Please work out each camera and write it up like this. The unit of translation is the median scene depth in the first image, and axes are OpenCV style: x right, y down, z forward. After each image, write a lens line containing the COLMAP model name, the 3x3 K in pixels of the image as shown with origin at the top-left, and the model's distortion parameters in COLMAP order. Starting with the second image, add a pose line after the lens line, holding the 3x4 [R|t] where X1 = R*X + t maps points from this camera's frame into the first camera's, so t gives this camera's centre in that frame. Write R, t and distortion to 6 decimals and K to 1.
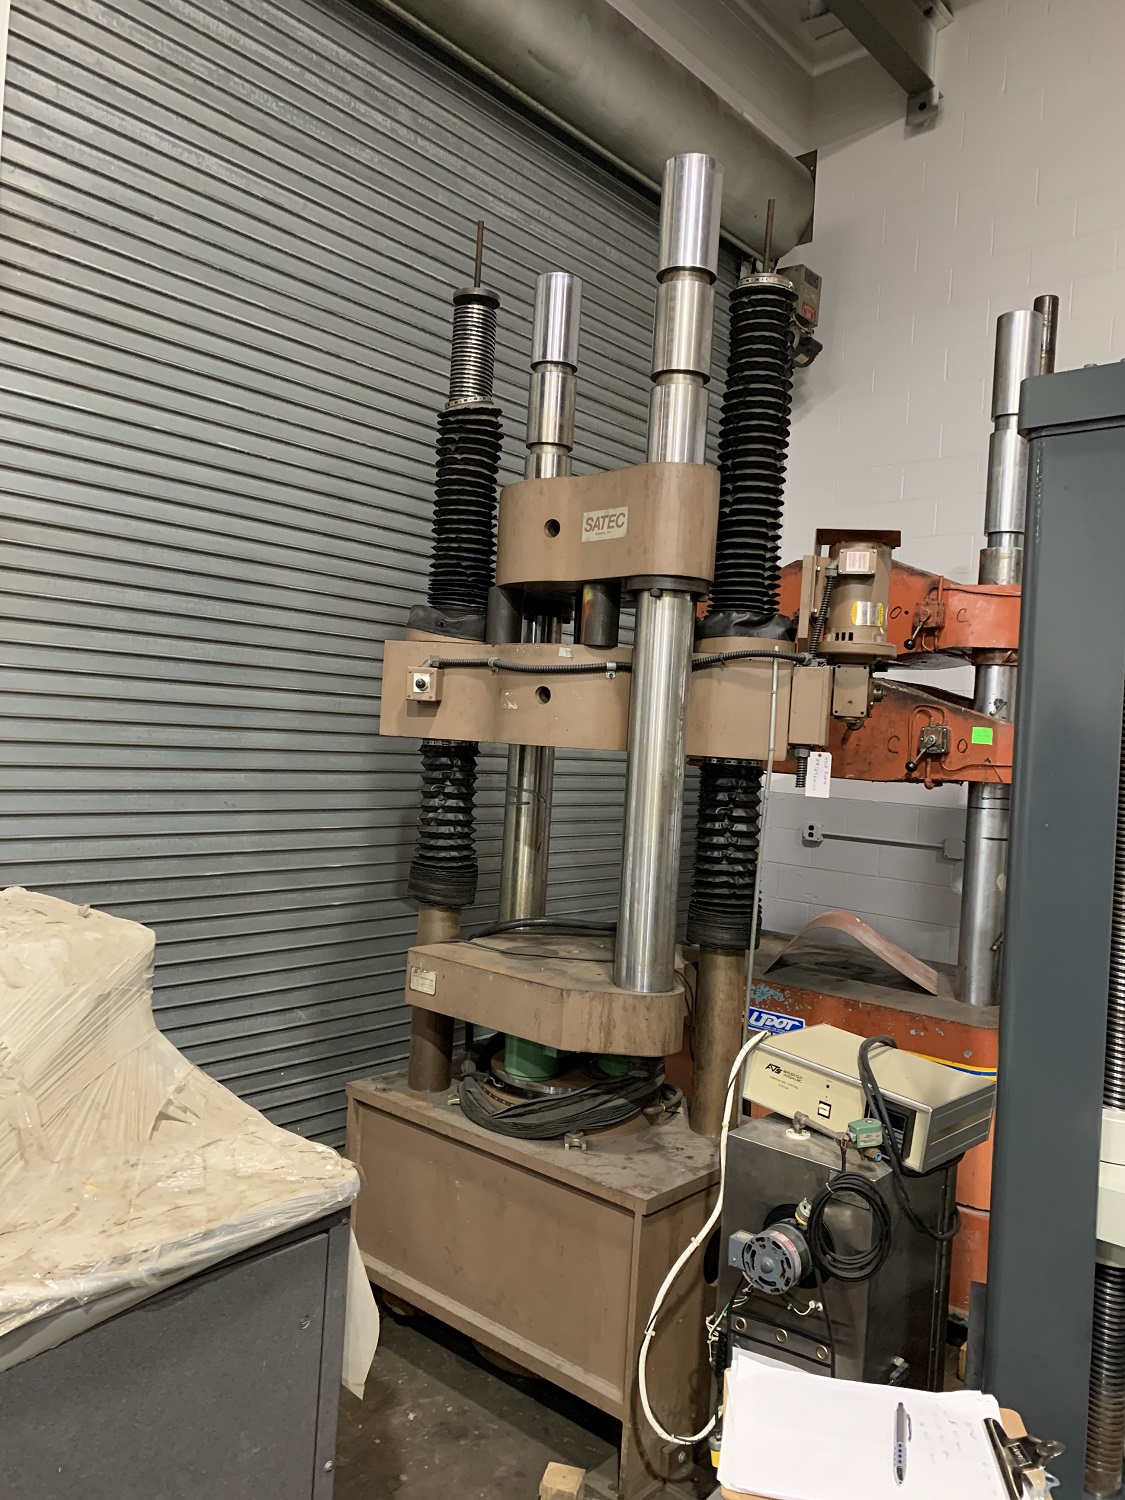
lens RADIAL K [[1135.9, 0, 565.0], [0, 1135.9, 747.0], [0, 0, 1]] dist [-0.003298, -0.005436]
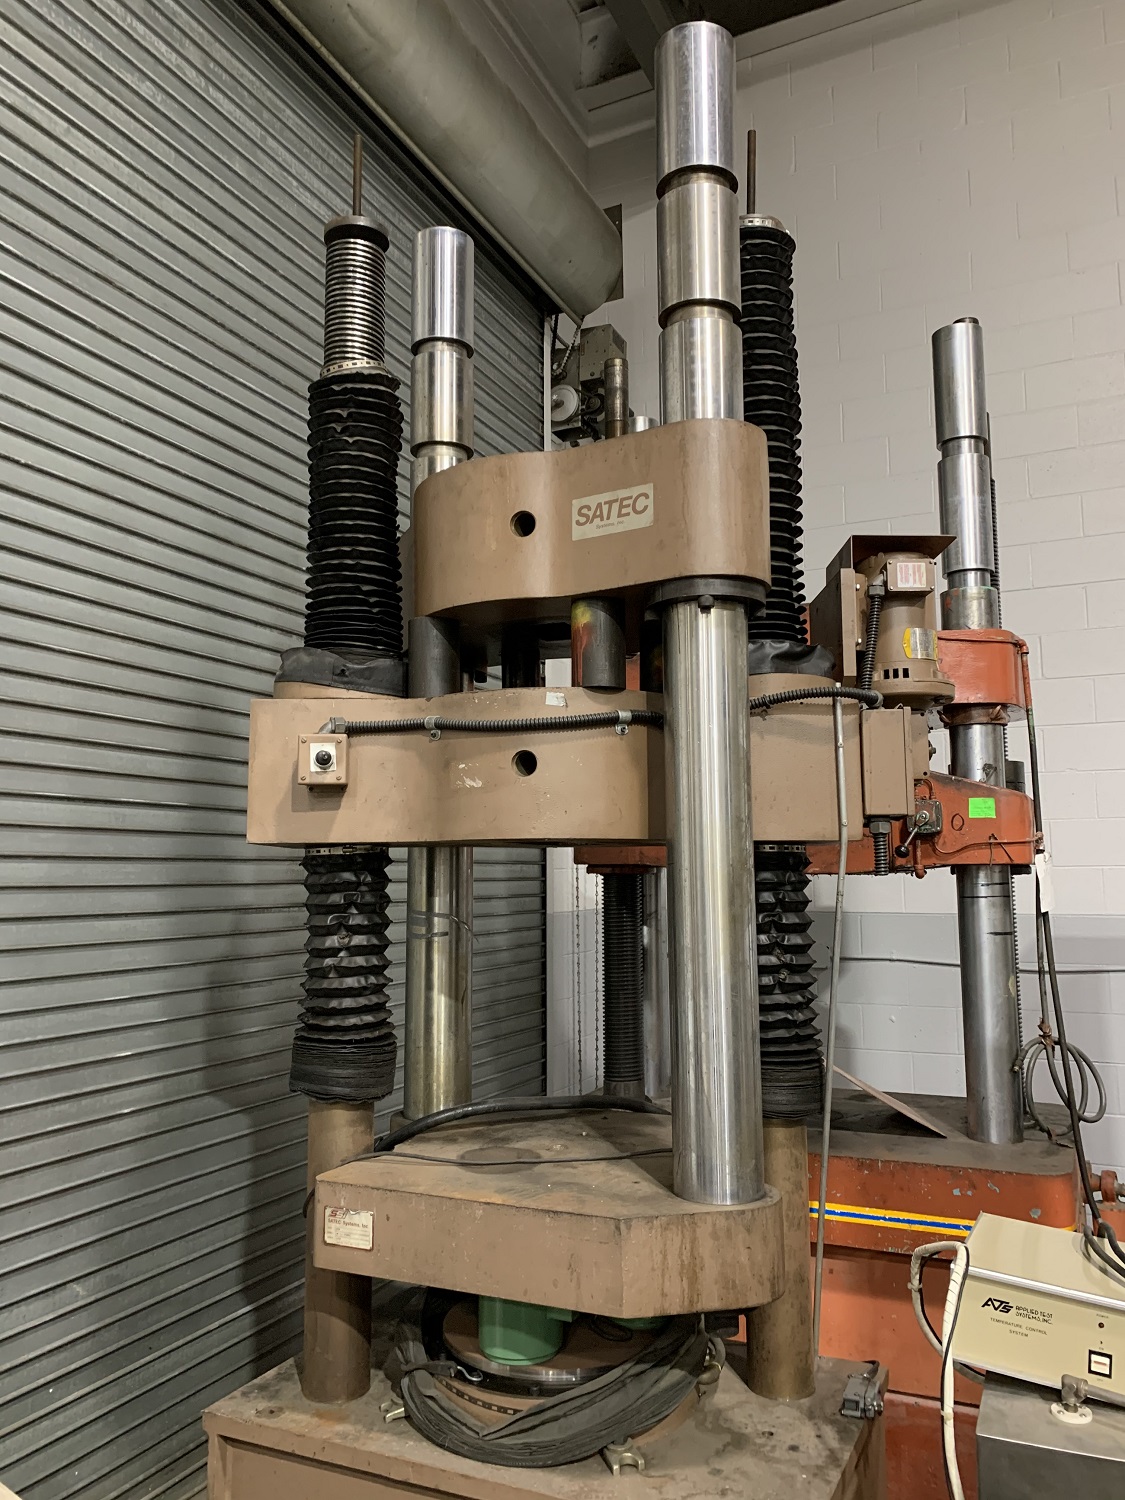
lens RADIAL K [[1135.9, 0, 559.8], [0, 1135.9, 750.3], [0, 0, 1]] dist [-0.003298, -0.005436]
pose [[0.959417, -0.034937, 0.279820, -0.171660], [0.067566, 0.991872, -0.107821, 0.018590], [-0.273778, 0.122352, 0.953979, 0.322254]]
